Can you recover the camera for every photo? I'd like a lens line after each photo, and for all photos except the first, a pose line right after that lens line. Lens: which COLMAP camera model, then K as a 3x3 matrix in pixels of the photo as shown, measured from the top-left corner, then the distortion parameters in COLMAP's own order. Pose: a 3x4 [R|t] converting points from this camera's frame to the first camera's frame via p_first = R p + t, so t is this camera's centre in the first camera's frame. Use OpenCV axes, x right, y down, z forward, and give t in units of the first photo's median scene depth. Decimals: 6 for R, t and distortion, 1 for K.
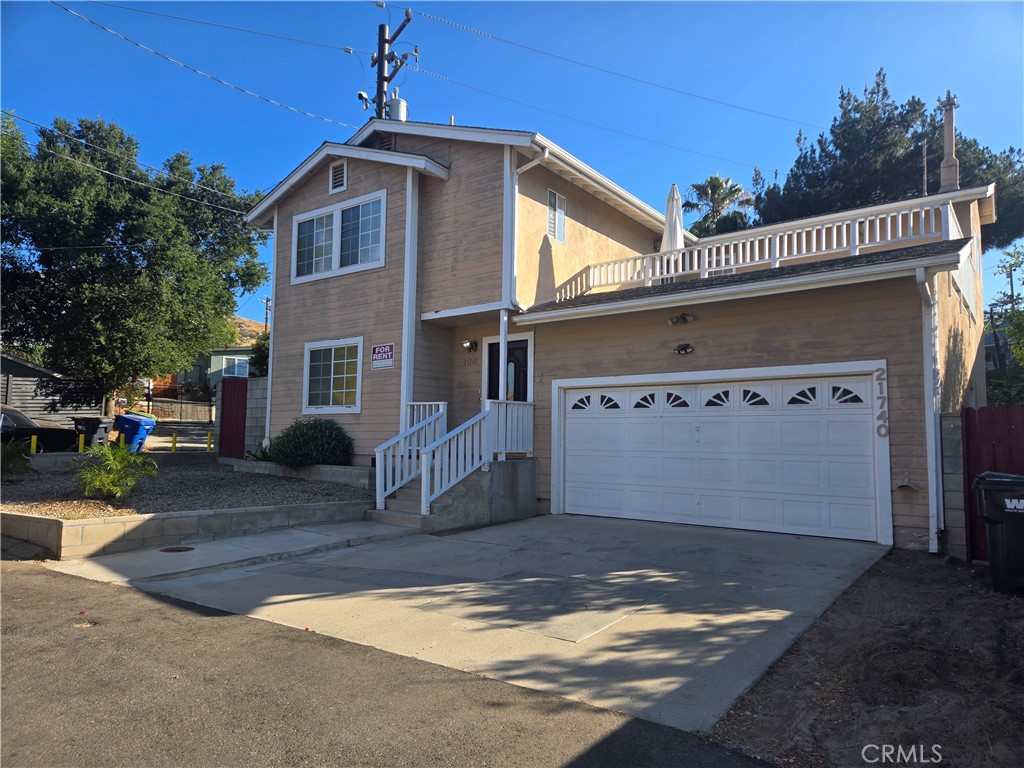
lens RADIAL K [[687.8, 0, 512.6], [0, 687.8, 385.7], [0, 0, 1]] dist [0.039401, -0.020833]
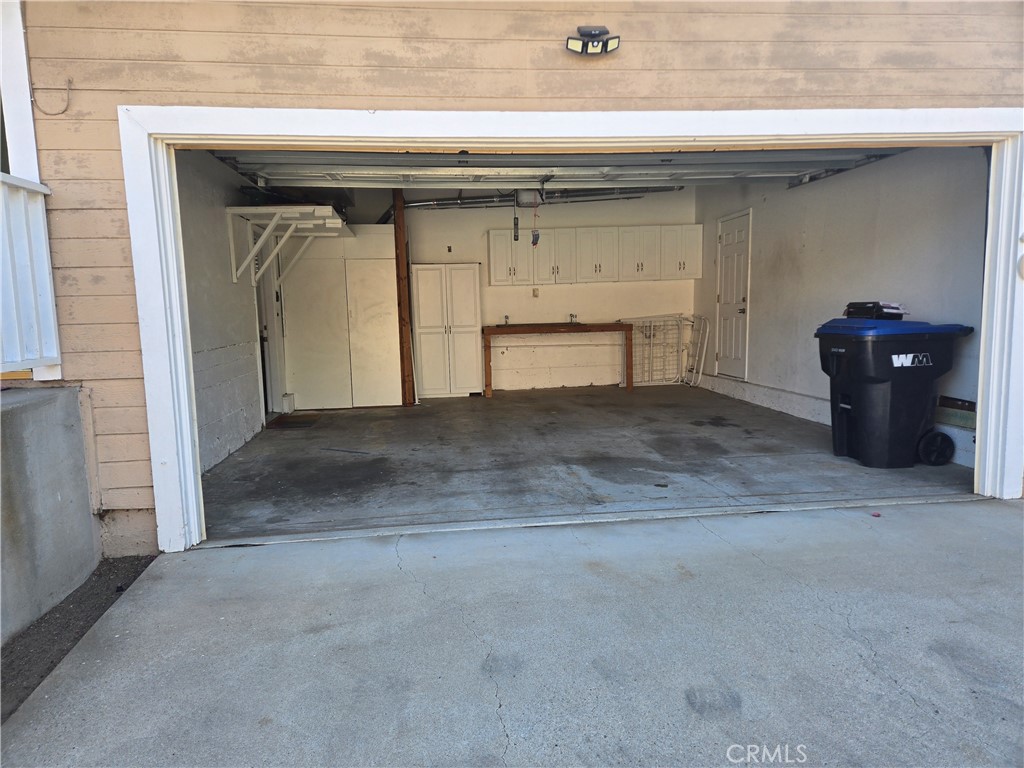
lens RADIAL K [[687.8, 0, 512.5], [0, 687.8, 384.6], [0, 0, 1]] dist [0.039401, -0.020833]
pose [[0.712352, -0.116939, 0.692011, -0.045321], [-0.022835, 0.981637, 0.189388, 0.053040], [-0.701450, -0.150713, 0.696601, 0.764665]]
